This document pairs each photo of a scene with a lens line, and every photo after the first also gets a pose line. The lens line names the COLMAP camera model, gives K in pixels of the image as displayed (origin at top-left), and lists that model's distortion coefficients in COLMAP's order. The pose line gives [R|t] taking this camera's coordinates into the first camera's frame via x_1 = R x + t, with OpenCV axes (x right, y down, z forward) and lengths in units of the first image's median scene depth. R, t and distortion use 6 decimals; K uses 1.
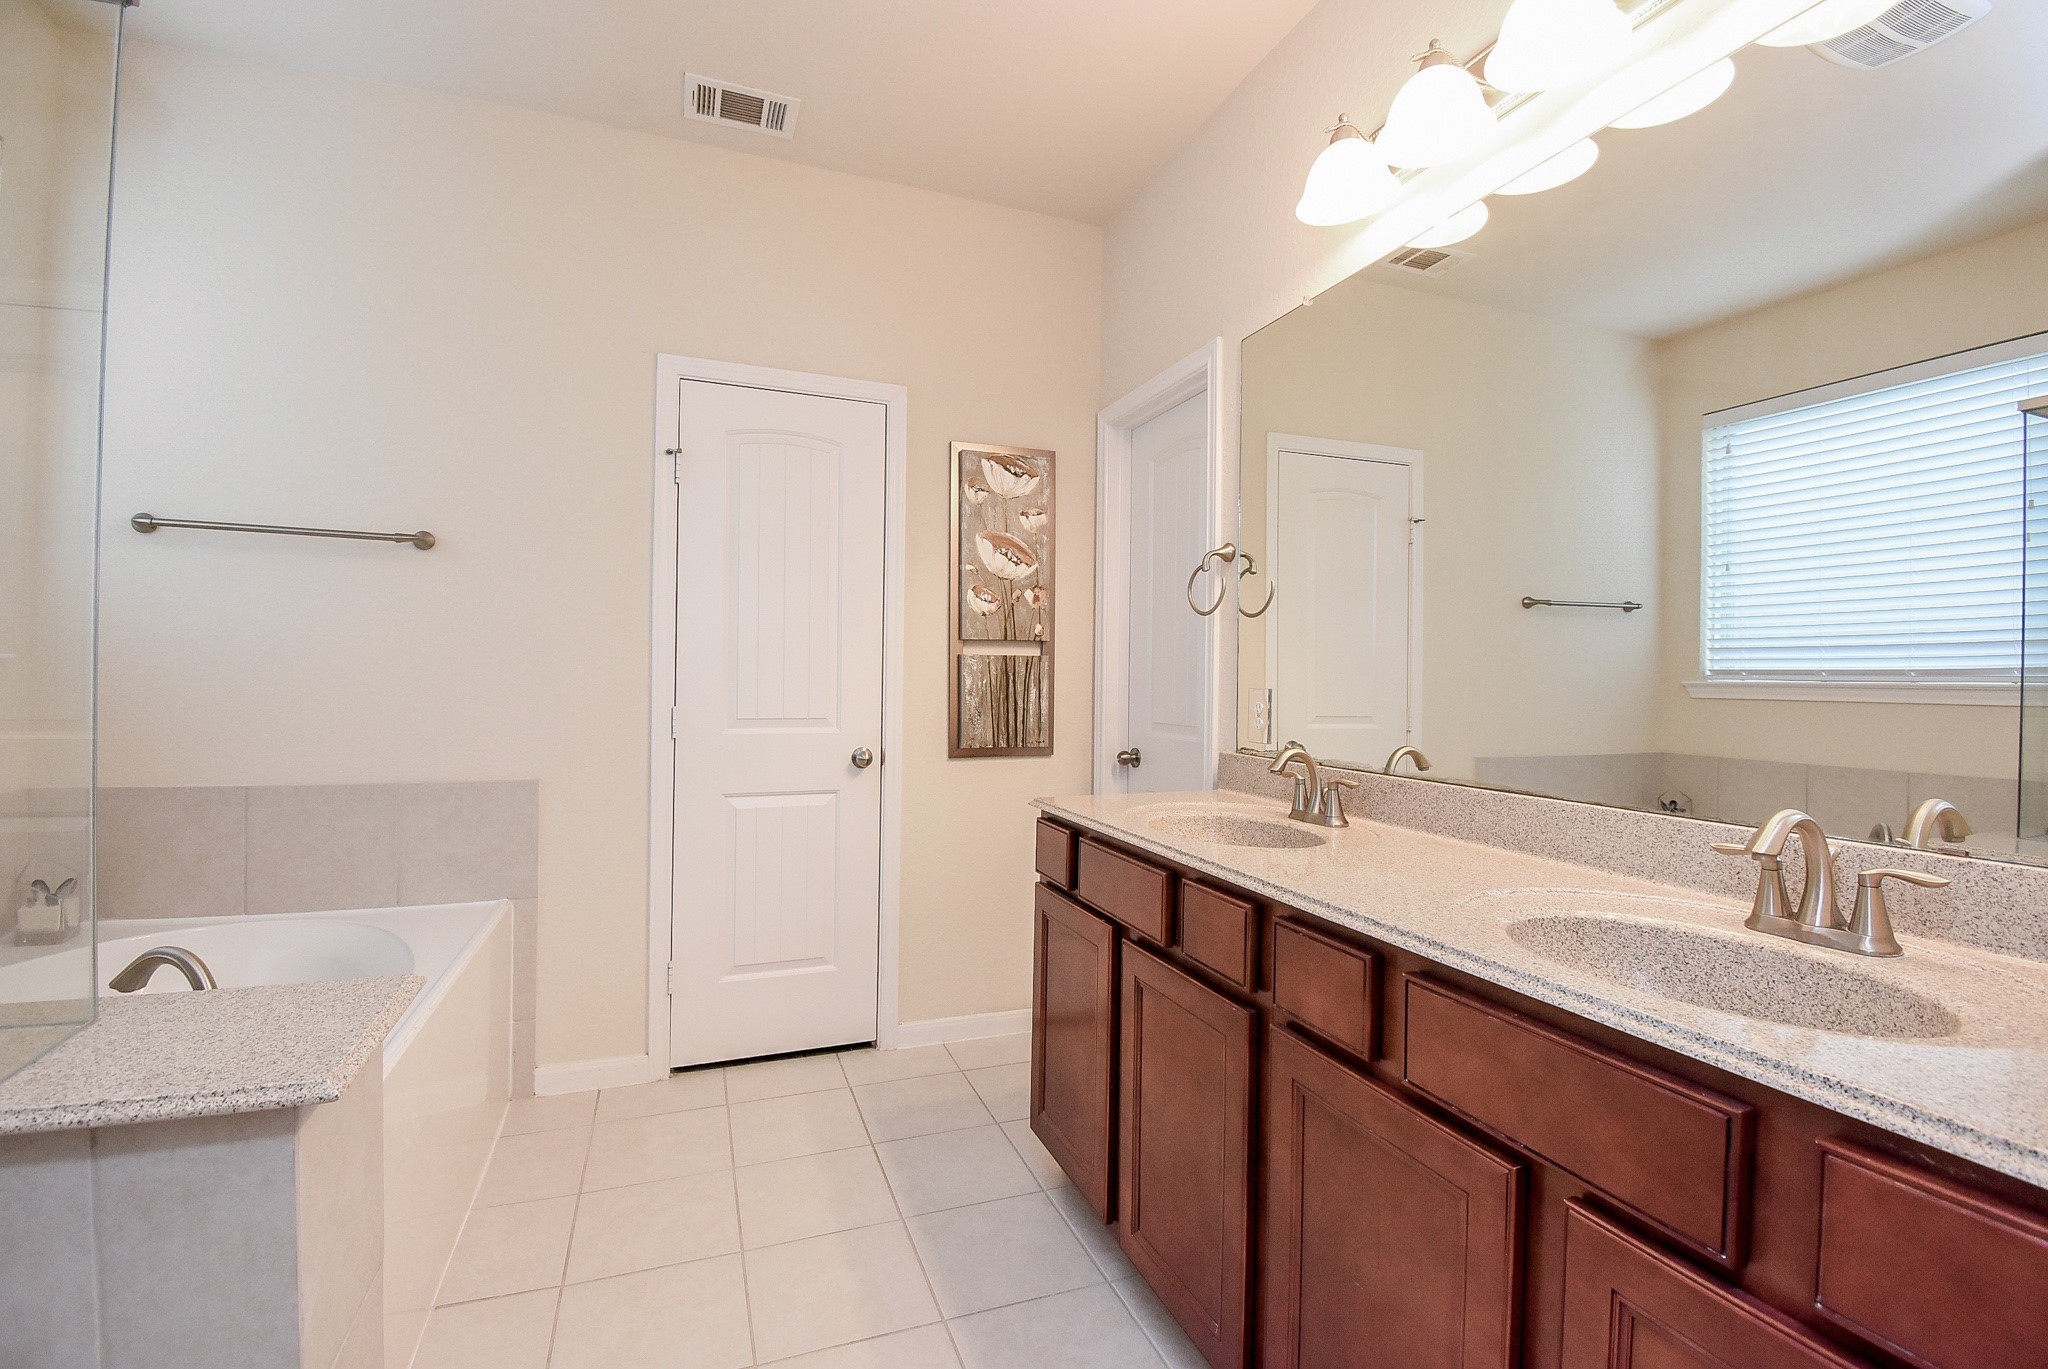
lens RADIAL K [[906.1, 0, 1020.5], [0, 906.1, 672.4], [0, 0, 1]] dist [0.016013, -0.025796]
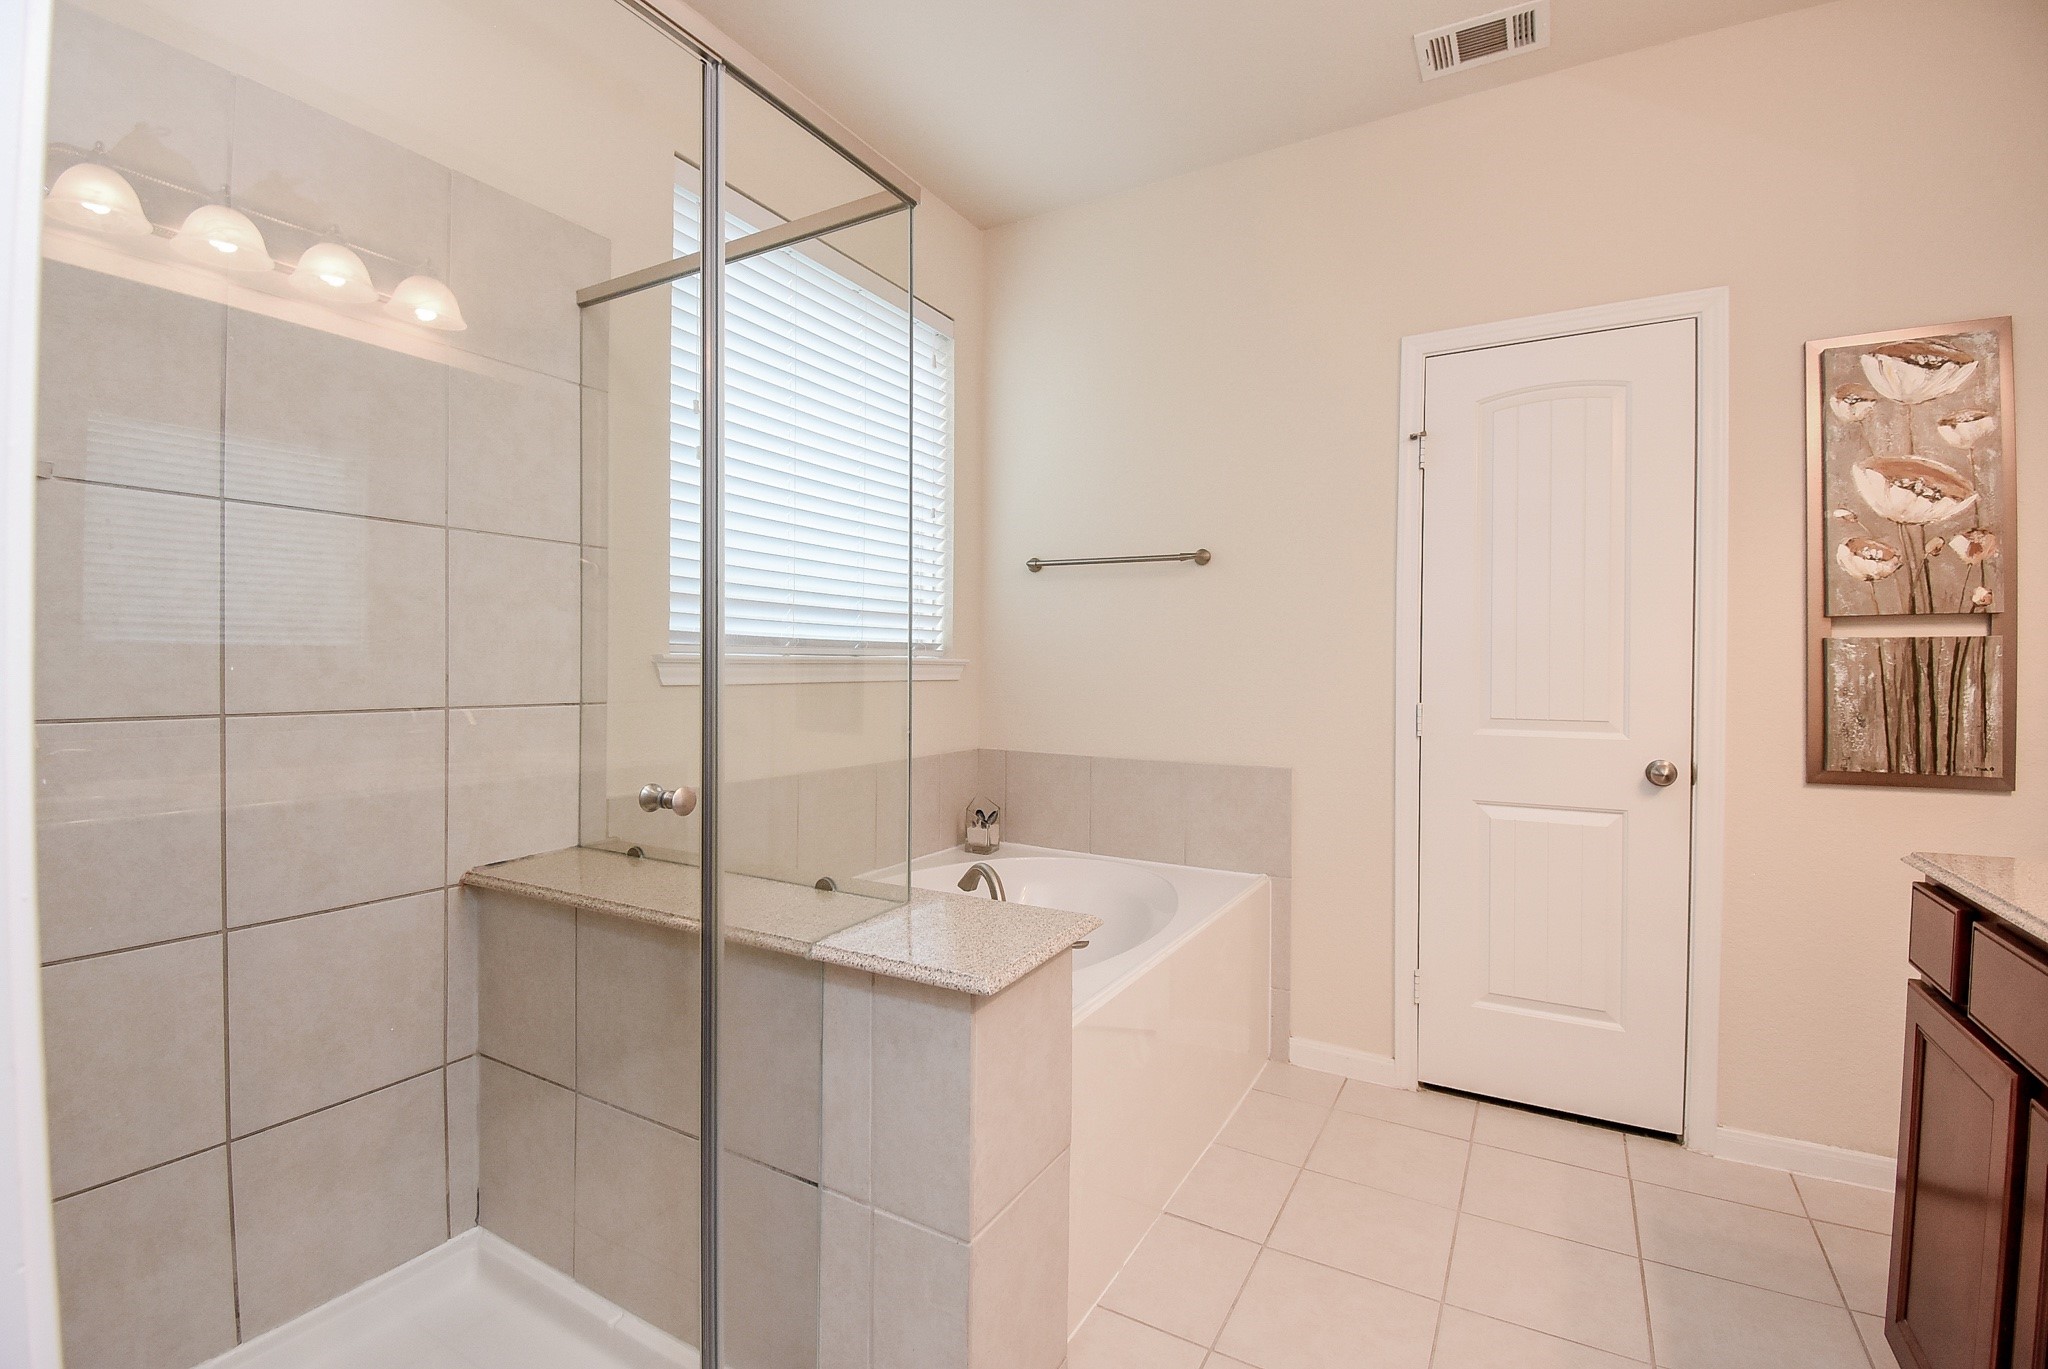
lens RADIAL K [[906.1, 0, 1020.5], [0, 906.1, 672.4], [0, 0, 1]] dist [0.016013, -0.025796]
pose [[0.625400, -0.006130, -0.780280, 0.090294], [0.007610, 0.999970, -0.001756, 0.003476], [0.780267, -0.004840, 0.625428, 0.068288]]
